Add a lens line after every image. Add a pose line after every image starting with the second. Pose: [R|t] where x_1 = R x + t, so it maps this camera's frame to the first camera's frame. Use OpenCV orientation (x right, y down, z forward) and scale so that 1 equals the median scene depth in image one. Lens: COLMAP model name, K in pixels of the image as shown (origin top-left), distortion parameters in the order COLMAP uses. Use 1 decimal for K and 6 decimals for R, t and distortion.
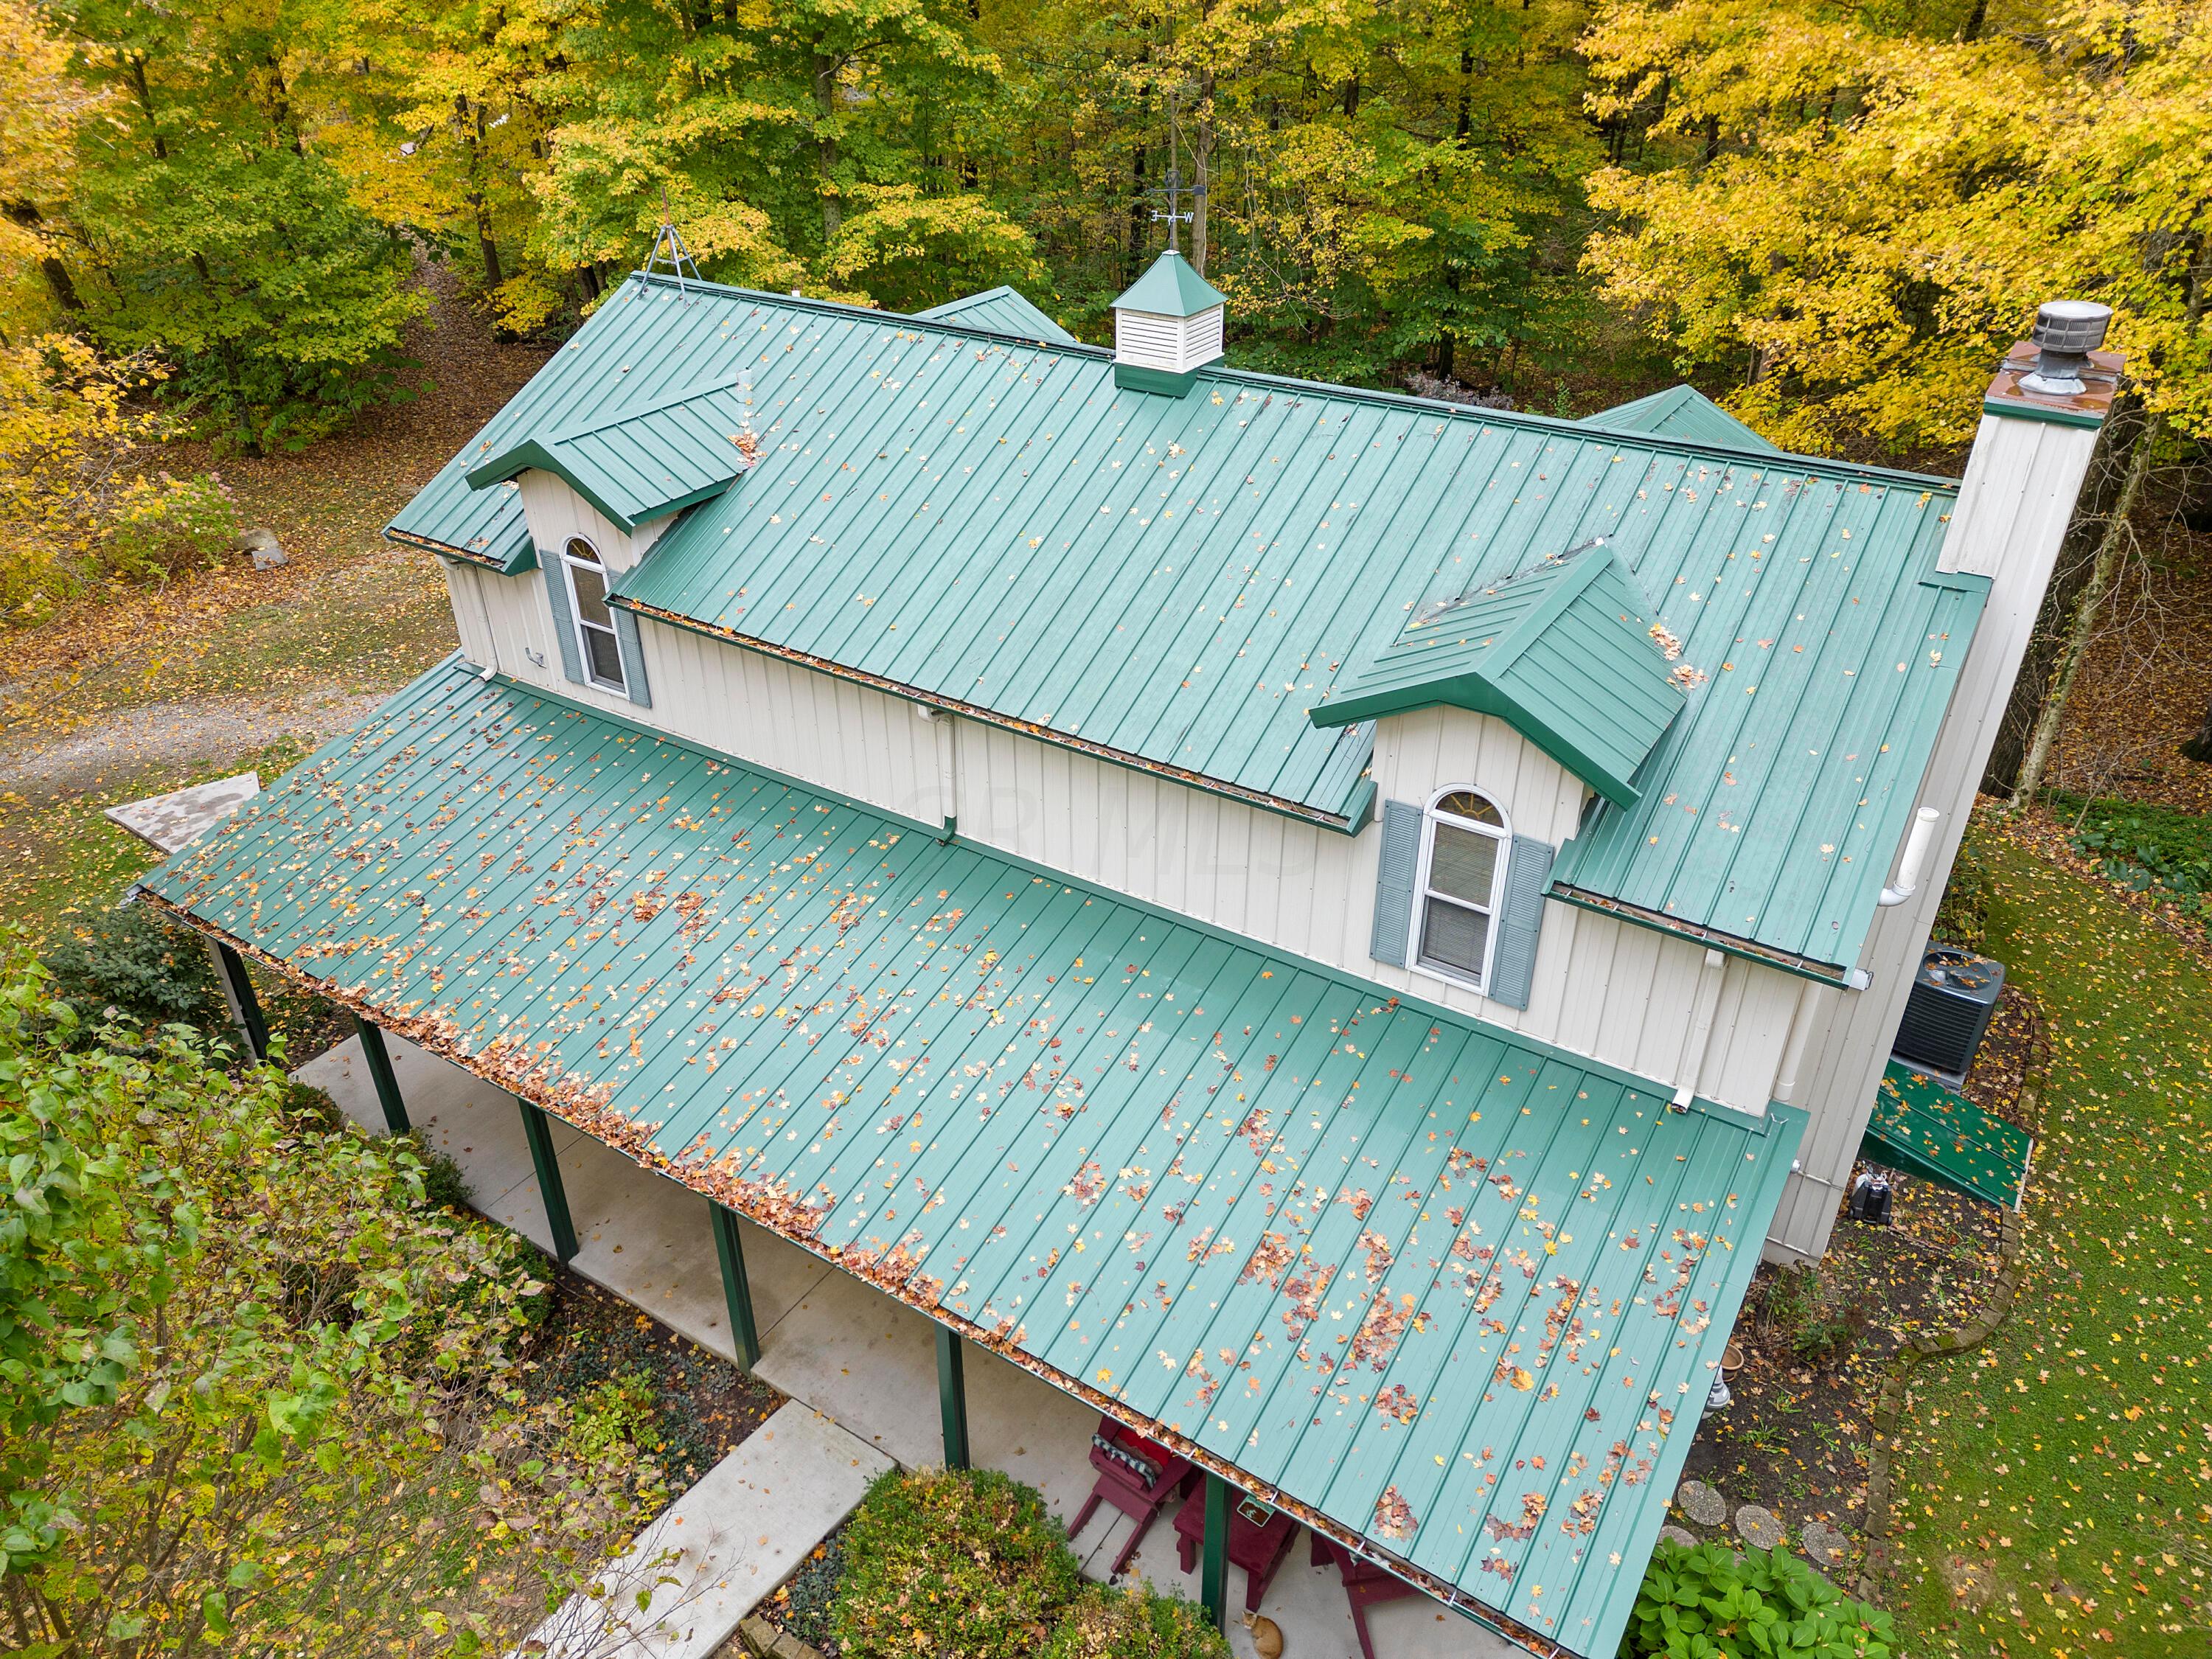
lens RADIAL K [[1599.9, 0, 1106.0], [0, 1599.9, 829.5], [0, 0, 1]] dist [0.004834, 0.001302]
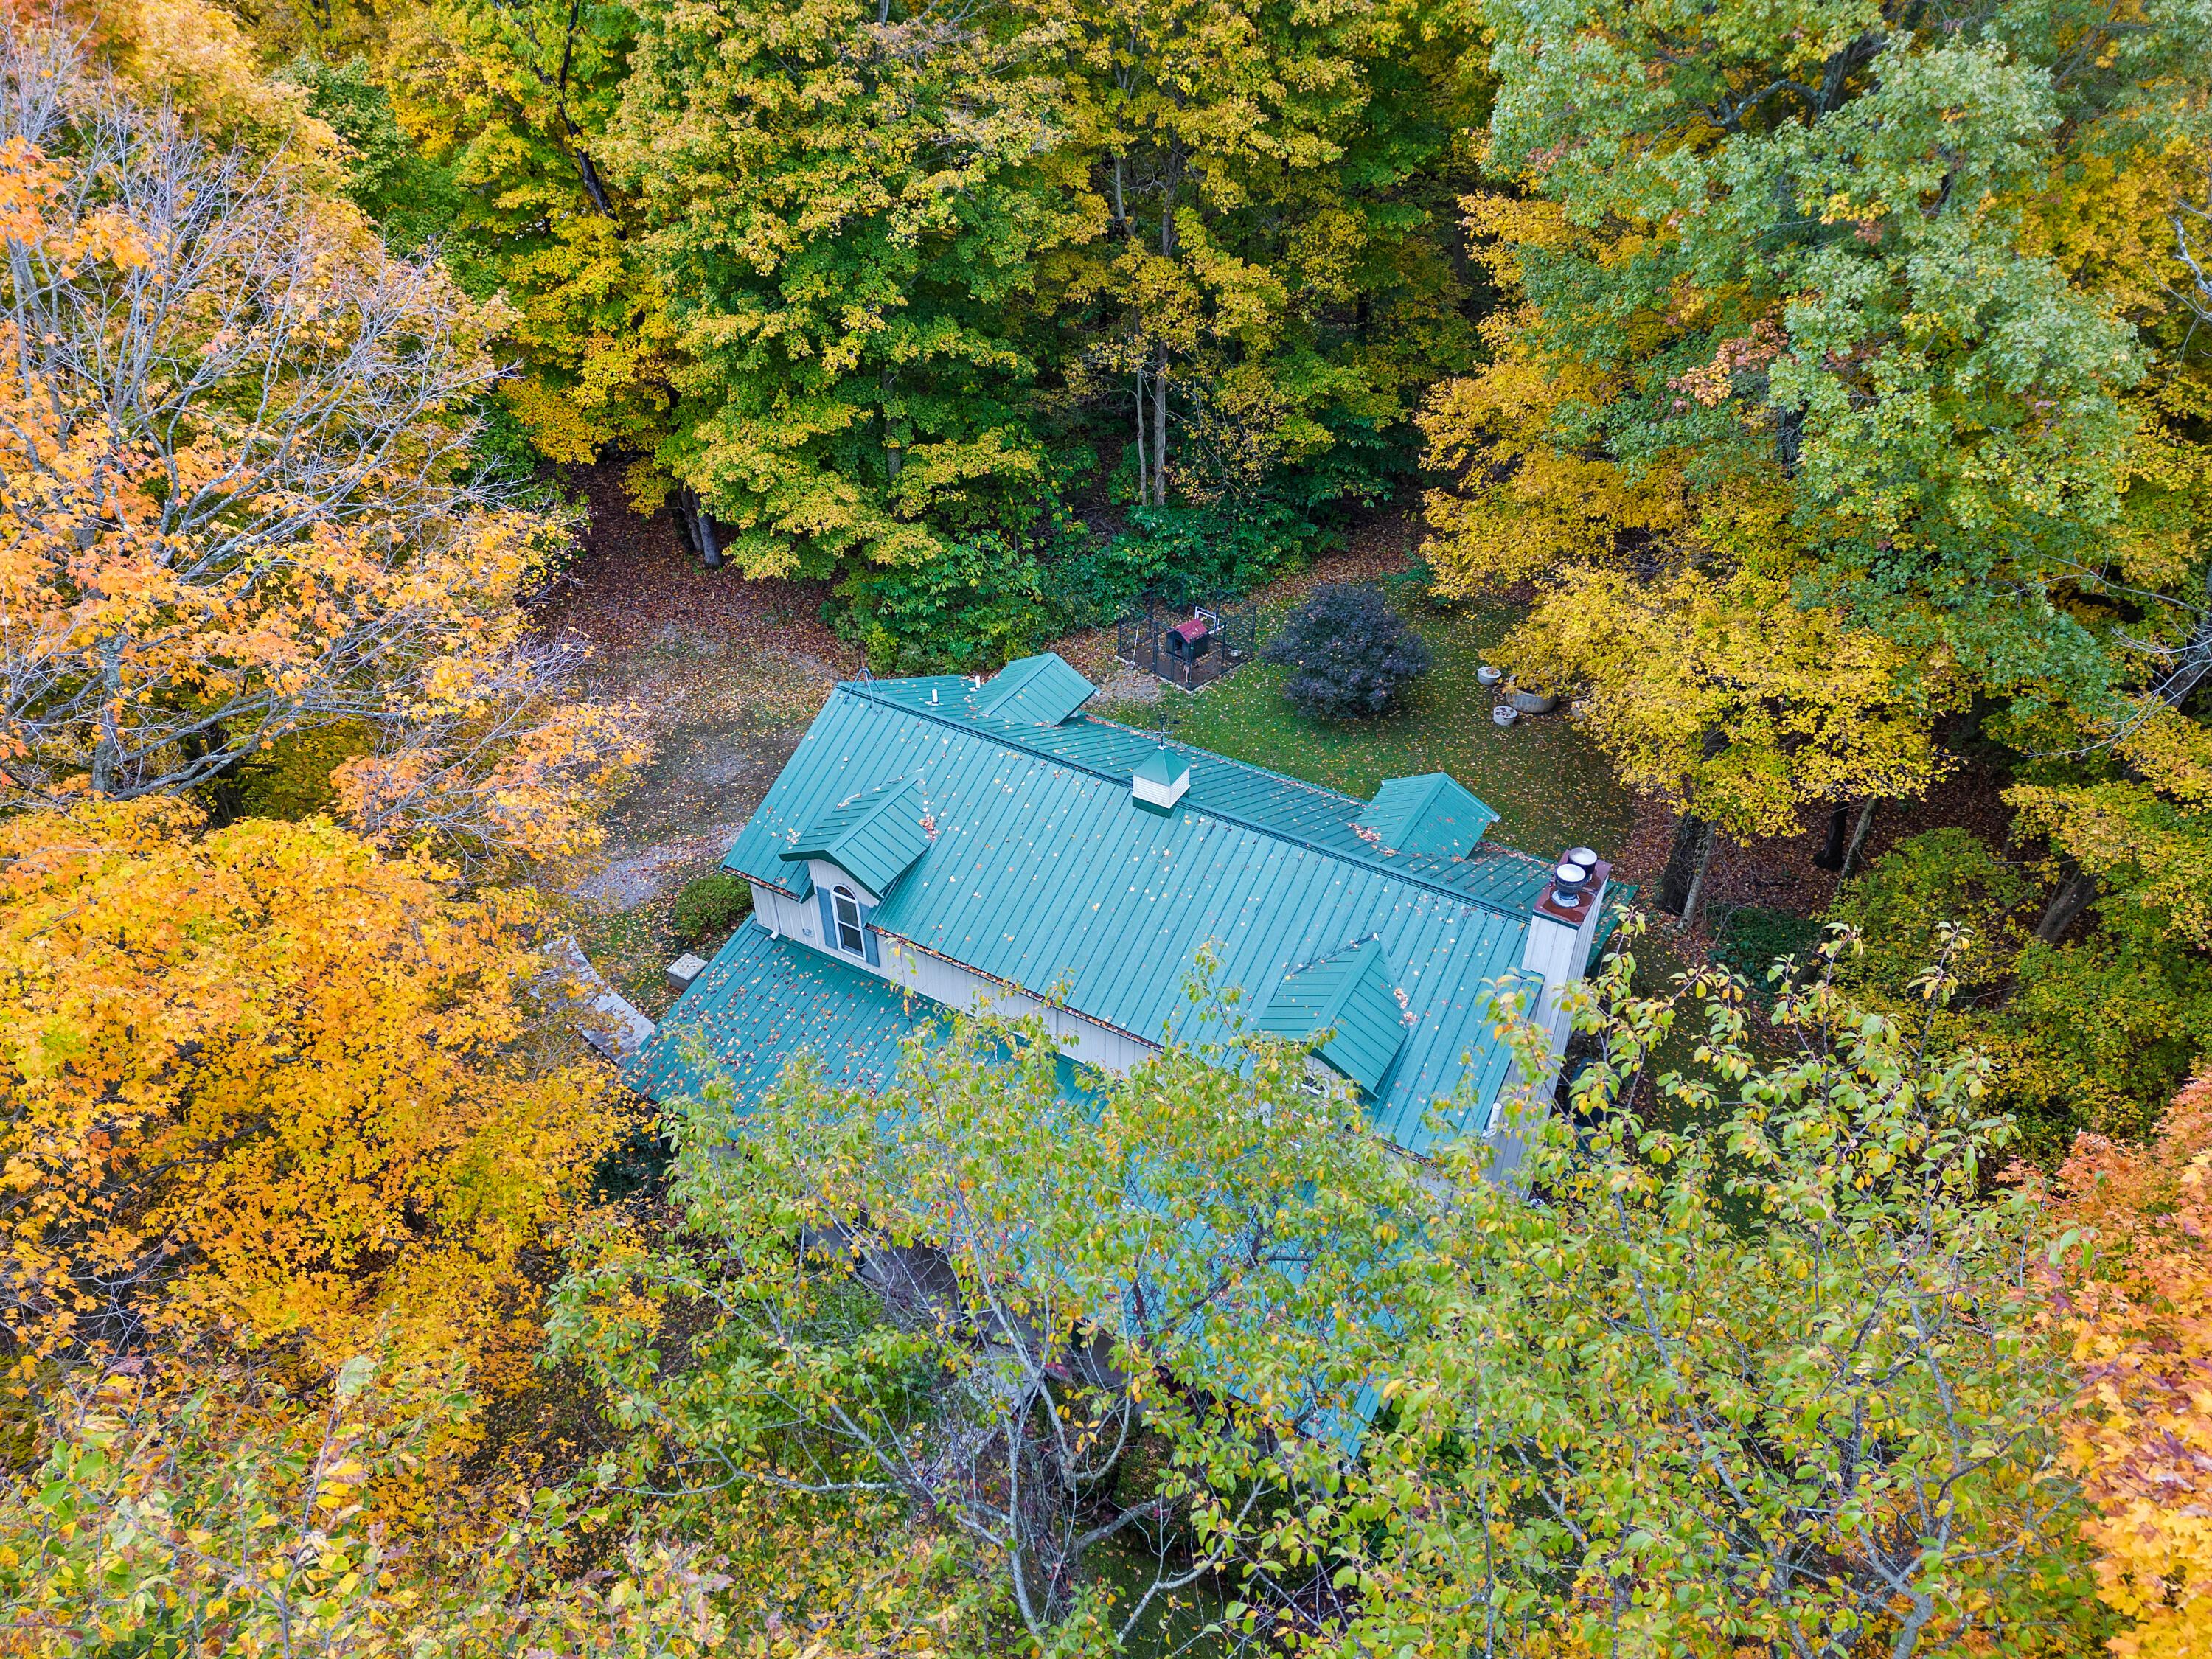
lens RADIAL K [[1555.9, 0, 1106.0], [0, 1555.9, 829.5], [0, 0, 1]] dist [0.061507, -0.063383]
pose [[0.999234, -0.030681, 0.024304, -0.066058], [0.028066, 0.994445, 0.101447, -0.407739], [-0.027281, -0.100687, 0.994544, -0.759883]]
